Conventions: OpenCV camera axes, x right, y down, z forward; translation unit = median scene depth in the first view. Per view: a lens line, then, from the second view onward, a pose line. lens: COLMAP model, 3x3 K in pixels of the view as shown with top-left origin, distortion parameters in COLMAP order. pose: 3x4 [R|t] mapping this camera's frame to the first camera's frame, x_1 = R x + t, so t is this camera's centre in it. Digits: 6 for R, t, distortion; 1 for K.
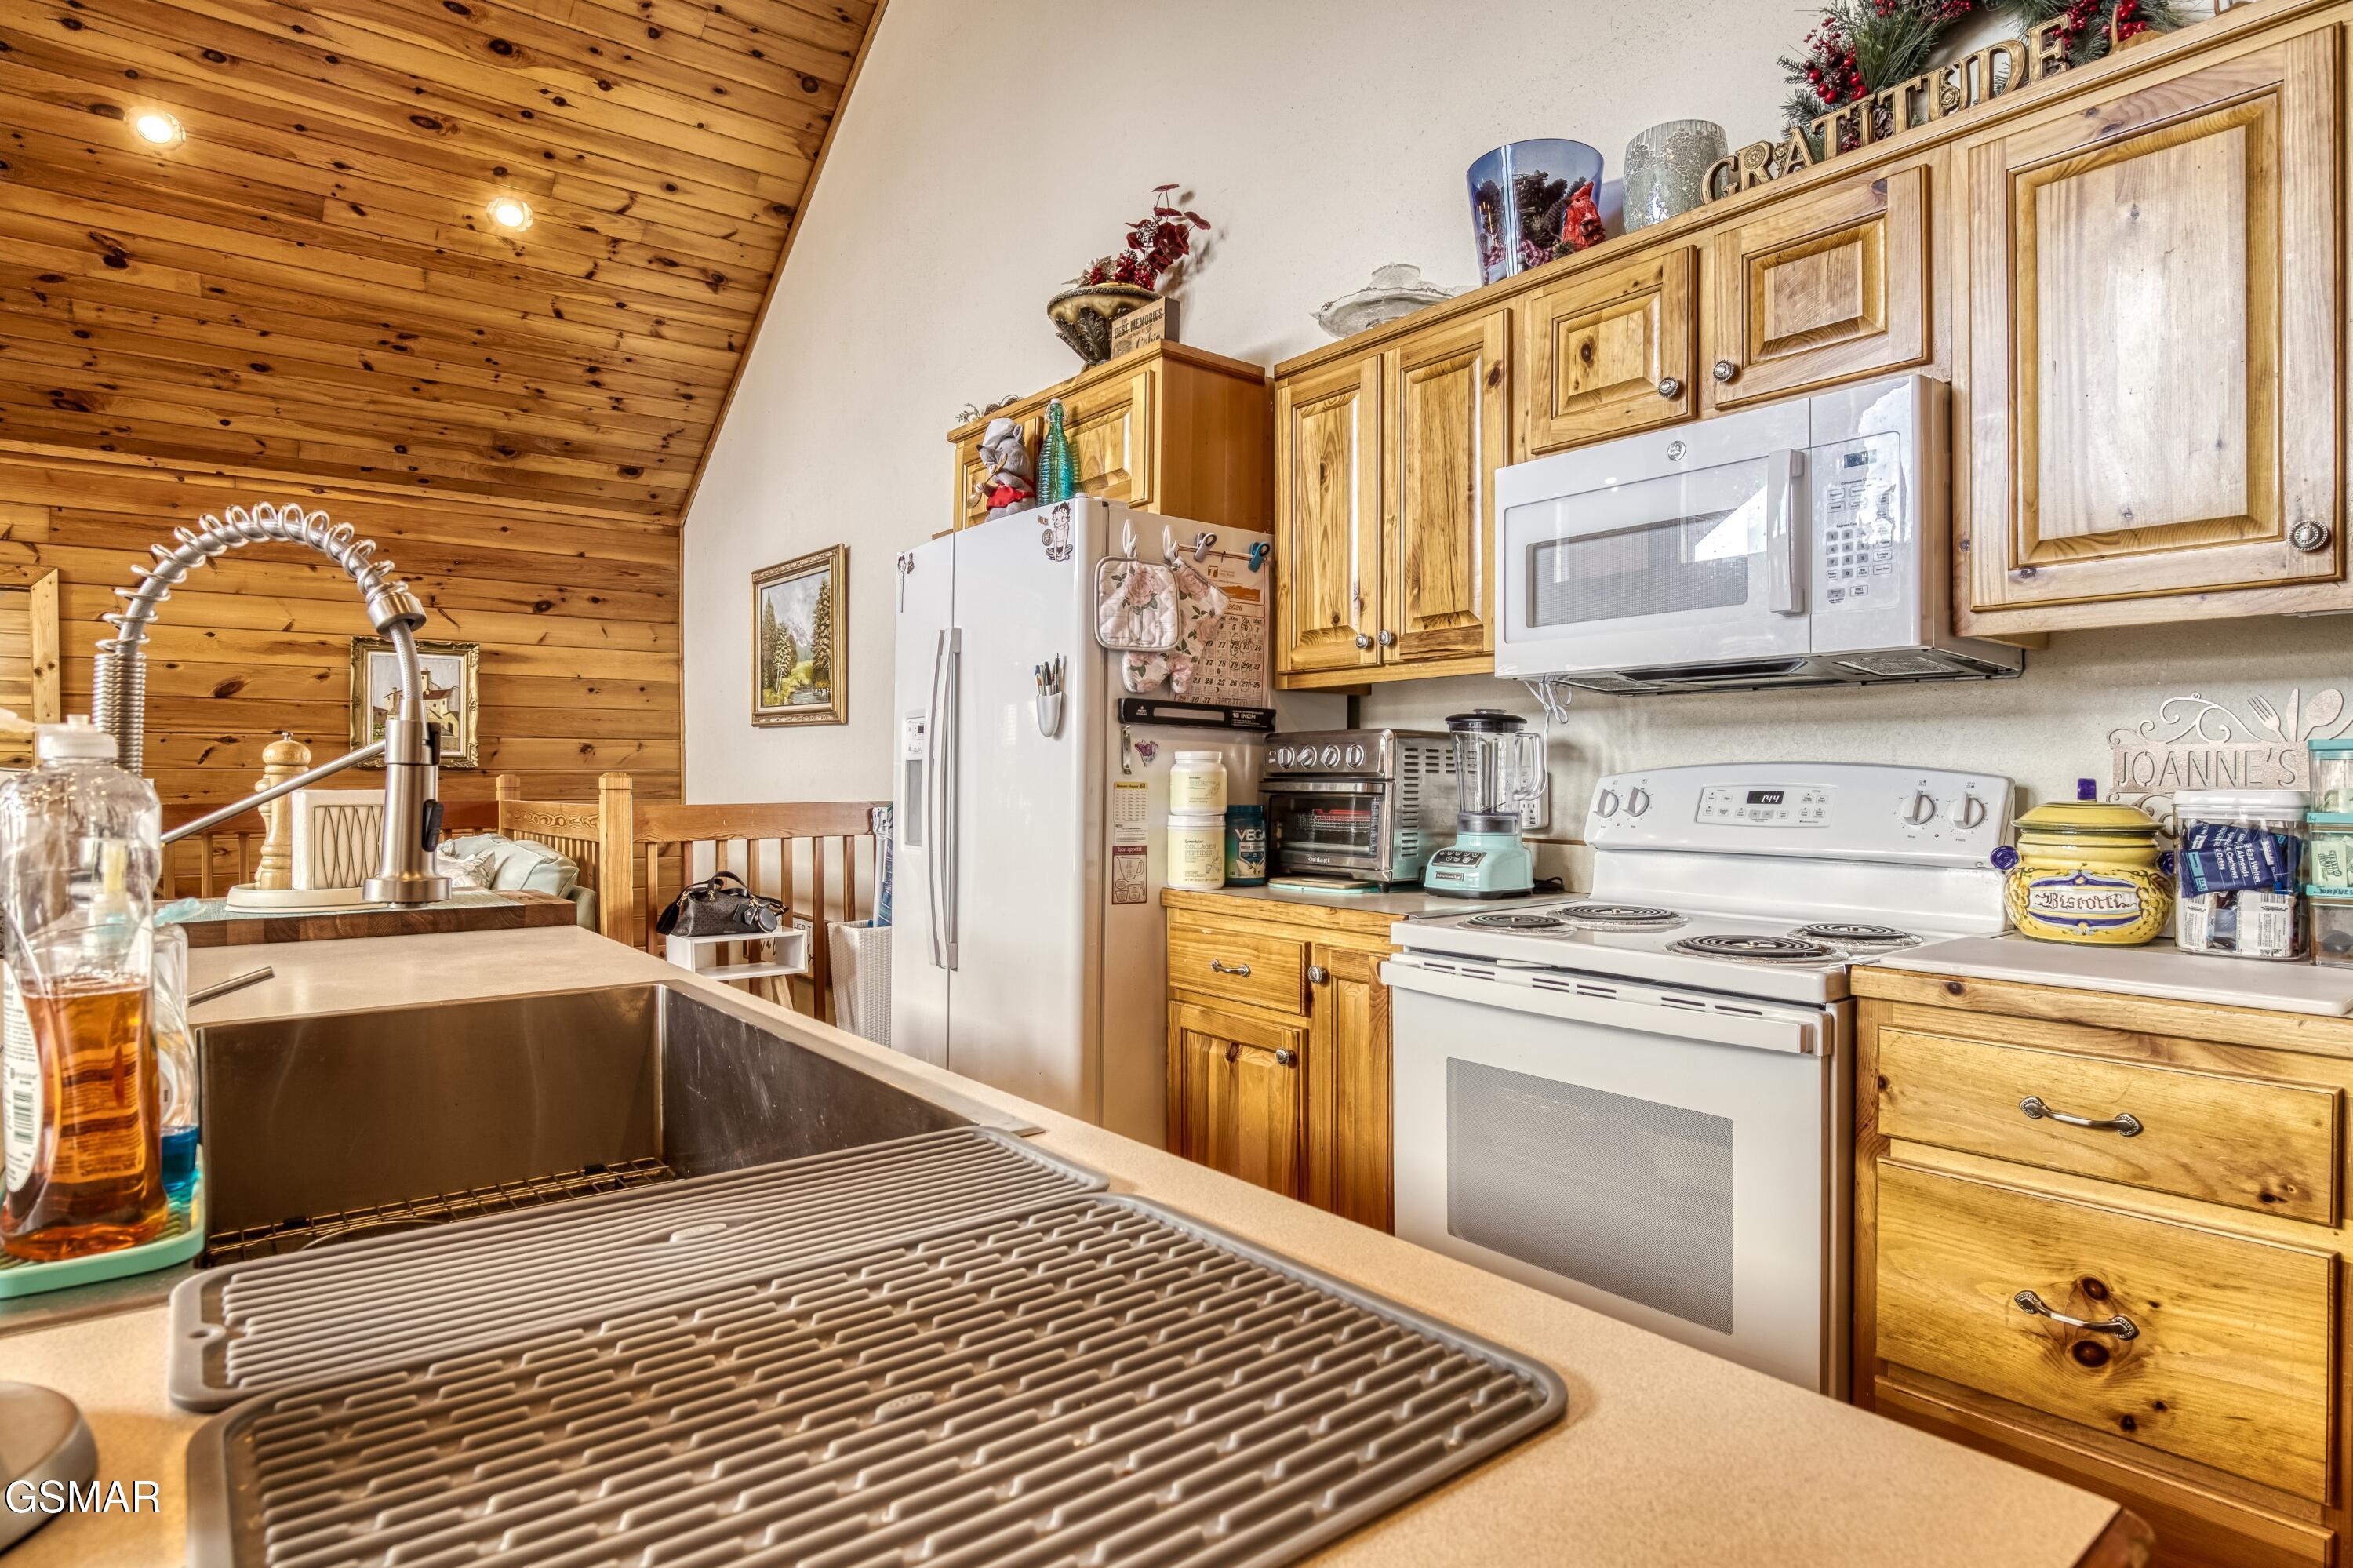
lens RADIAL K [[1253.7, 0, 1177.3], [0, 1253.7, 775.2], [0, 0, 1]] dist [-0.005294, 0.001706]
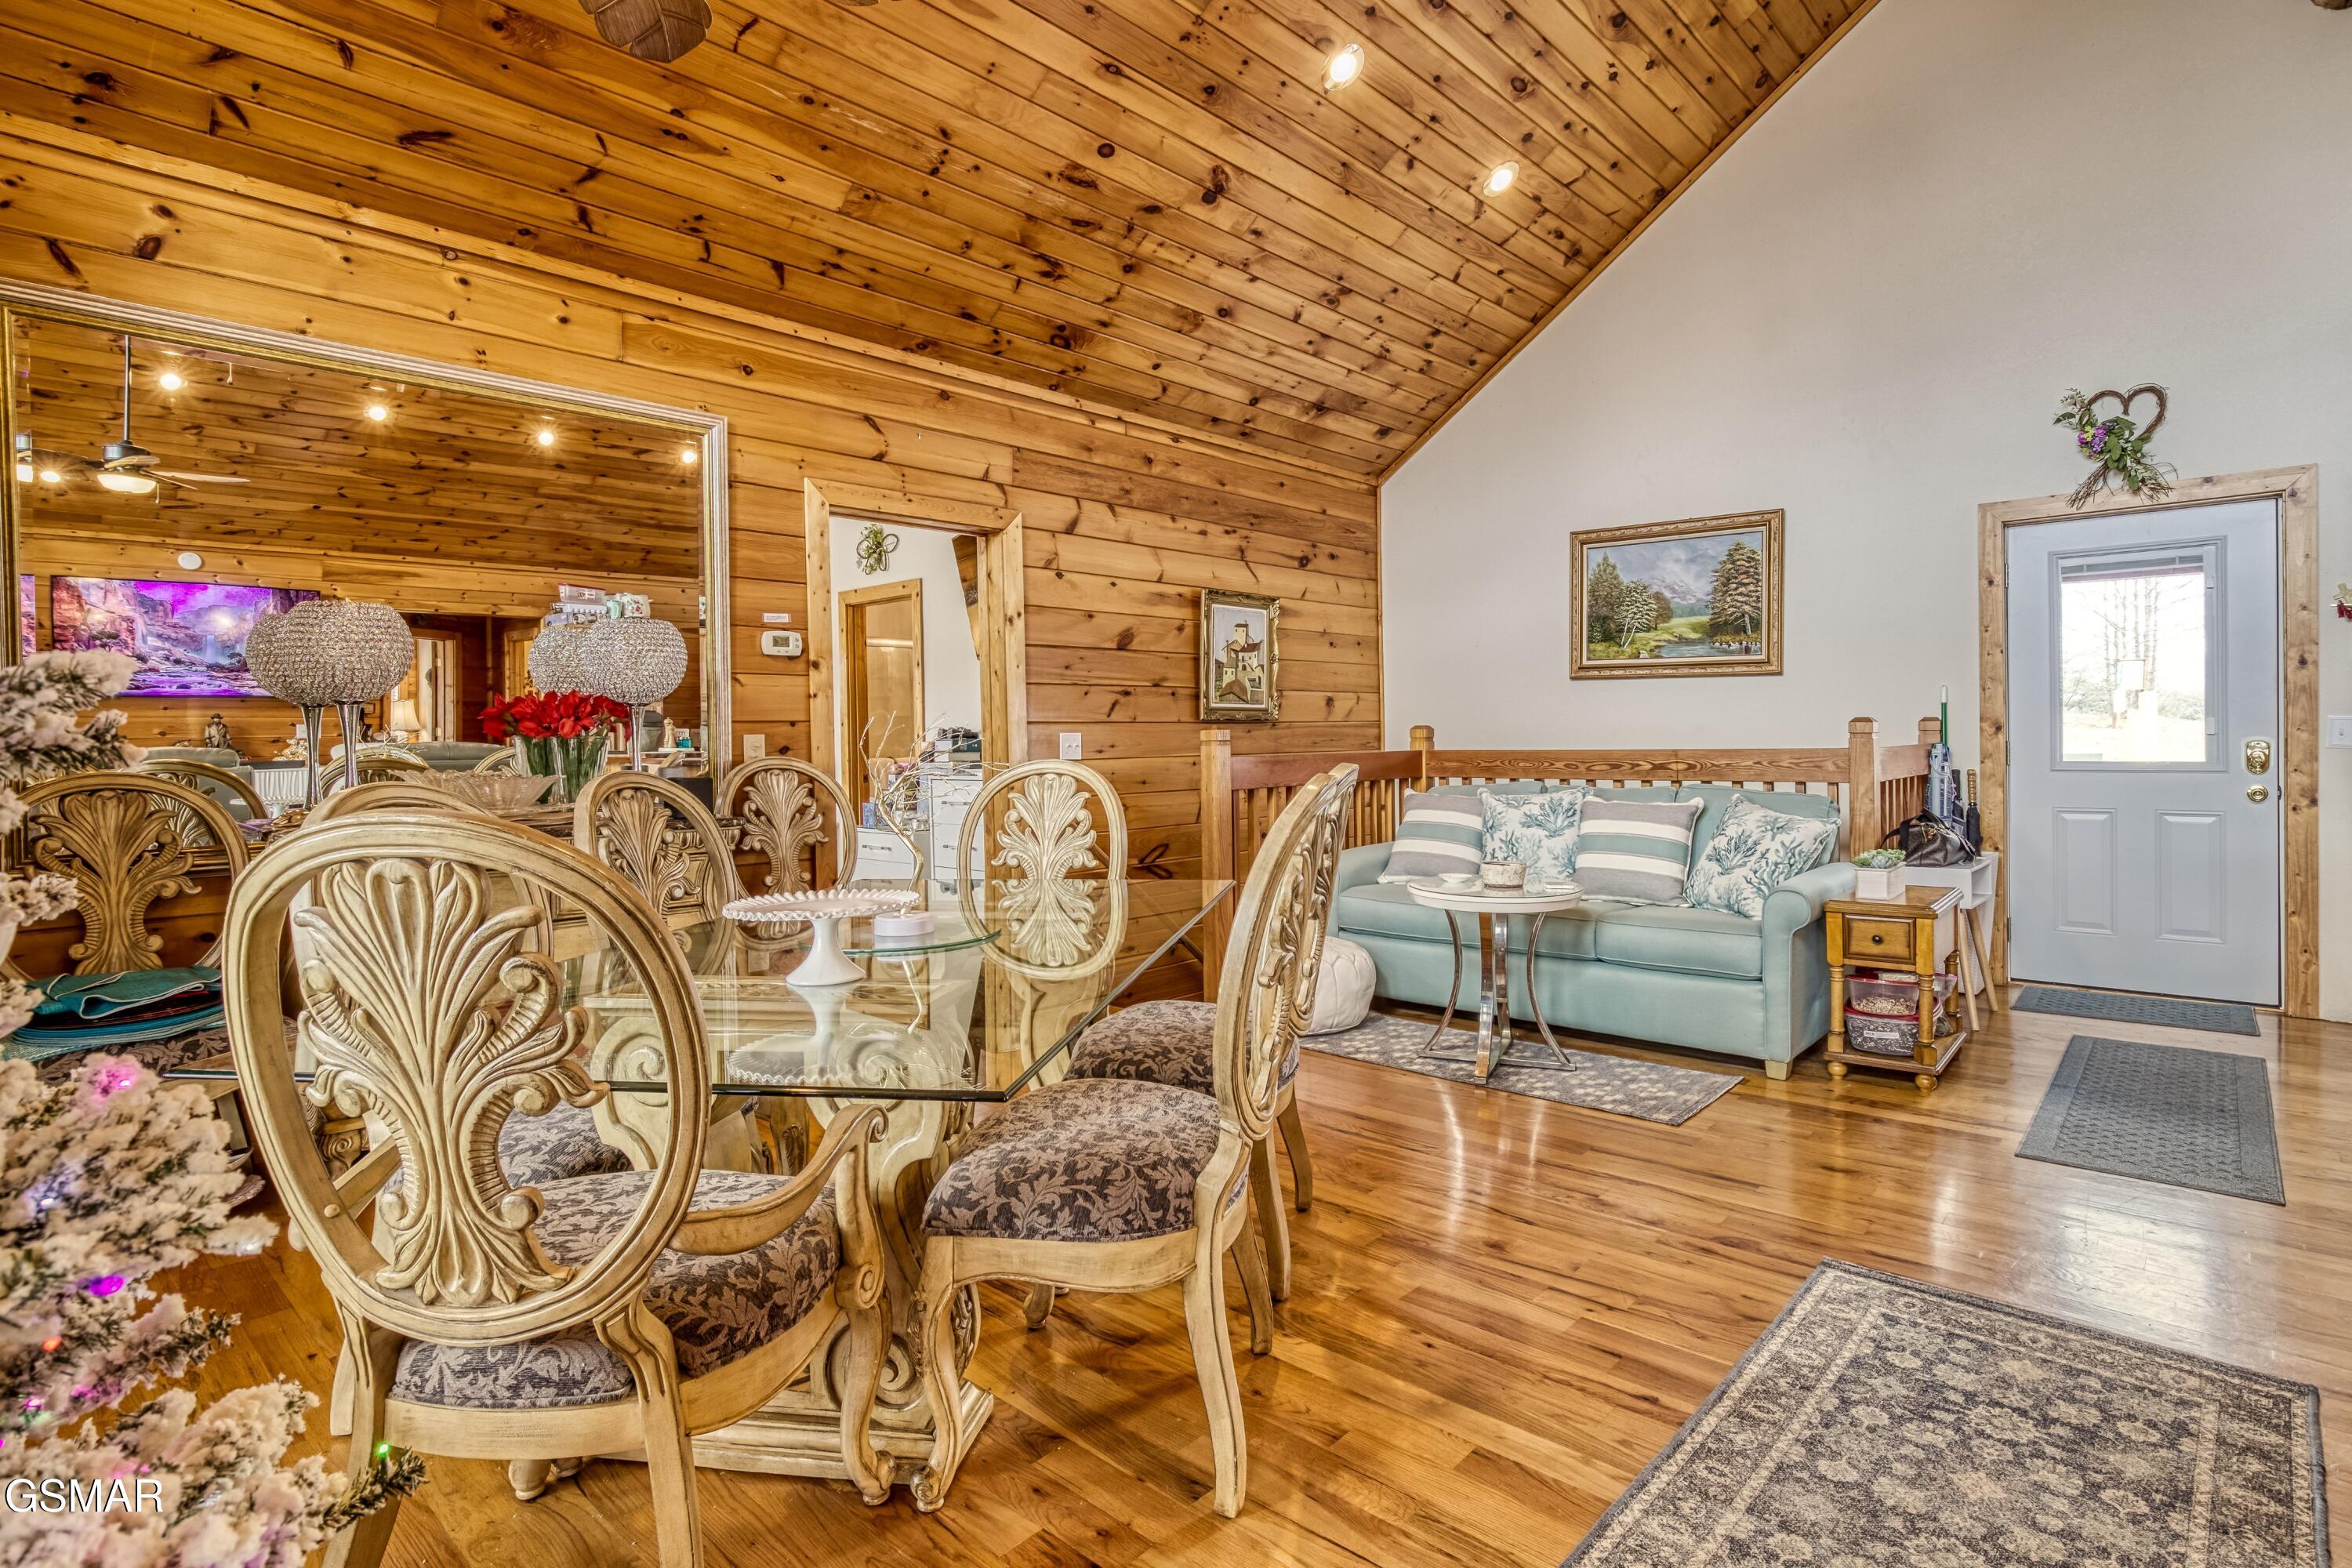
lens RADIAL K [[1183.4, 0, 1226.6], [0, 1183.4, 754.4], [0, 0, 1]] dist [0.002668, 0.001677]
pose [[0.980258, -0.012916, 0.197299, -0.835622], [0.008990, 0.999744, 0.020780, 0.001588], [-0.197516, -0.018596, 0.980123, 0.073185]]
